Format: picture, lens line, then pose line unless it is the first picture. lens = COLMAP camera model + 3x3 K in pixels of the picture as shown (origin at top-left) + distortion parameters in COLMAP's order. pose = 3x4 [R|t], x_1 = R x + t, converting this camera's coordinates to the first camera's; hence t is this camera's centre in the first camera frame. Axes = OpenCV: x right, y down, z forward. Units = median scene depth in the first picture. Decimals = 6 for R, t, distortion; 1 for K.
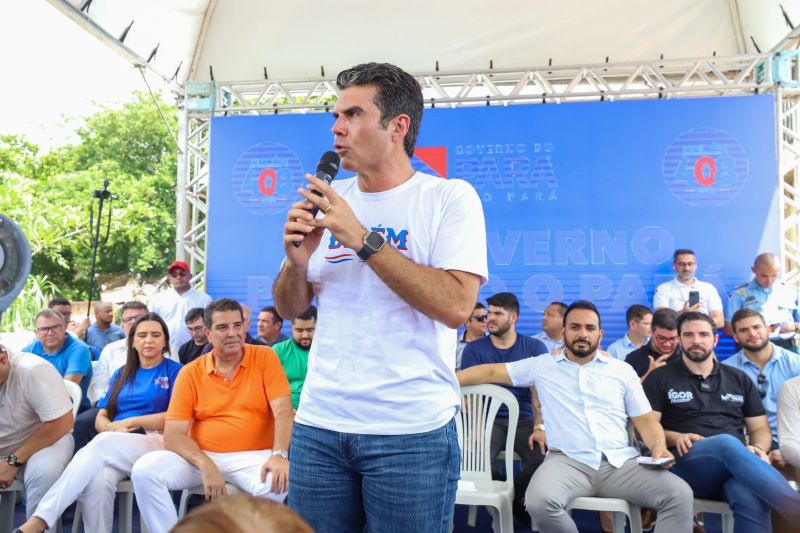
lens RADIAL K [[699.2, 0, 393.2], [0, 699.2, 266.6], [0, 0, 1]] dist [0.010947, 0.031563]
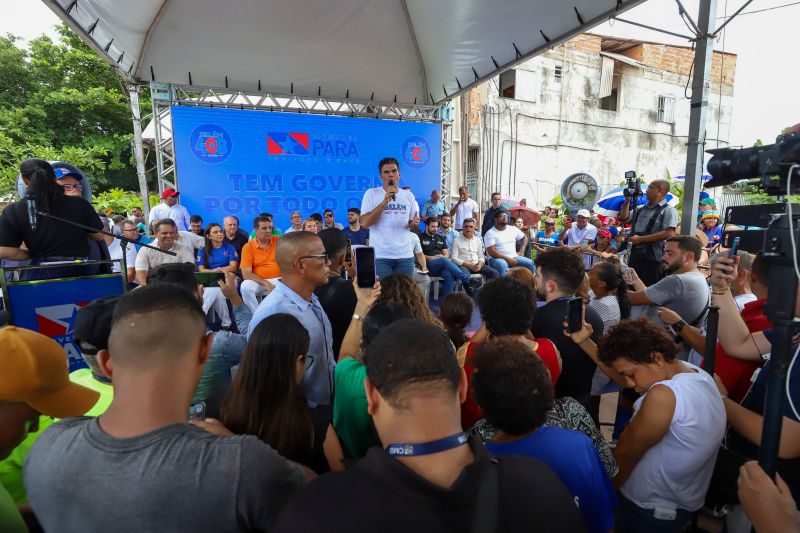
lens RADIAL K [[399.6, 0, 413.9], [0, 399.6, 255.7], [0, 0, 1]] dist [0.020446, 0.000847]
pose [[0.865109, -0.077141, 0.495617, -0.280597], [-0.024066, 0.980581, 0.194632, -0.057702], [-0.501007, -0.180305, 0.846453, -0.242812]]
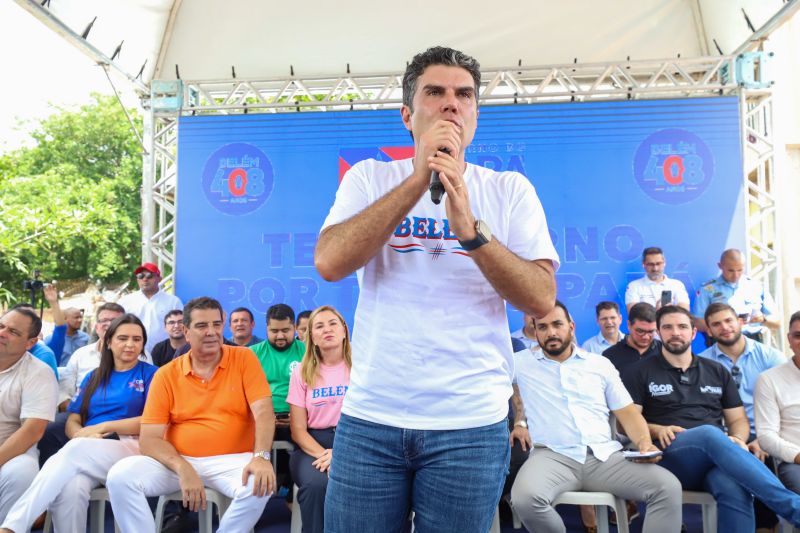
lens RADIAL K [[699.2, 0, 393.7], [0, 699.2, 267.1], [0, 0, 1]] dist [0.010947, 0.031563]
pose [[0.998459, -0.009314, 0.054716, -0.016805], [0.009704, 0.999929, -0.006878, 0.007448], [-0.054648, 0.007398, 0.998478, 0.008118]]
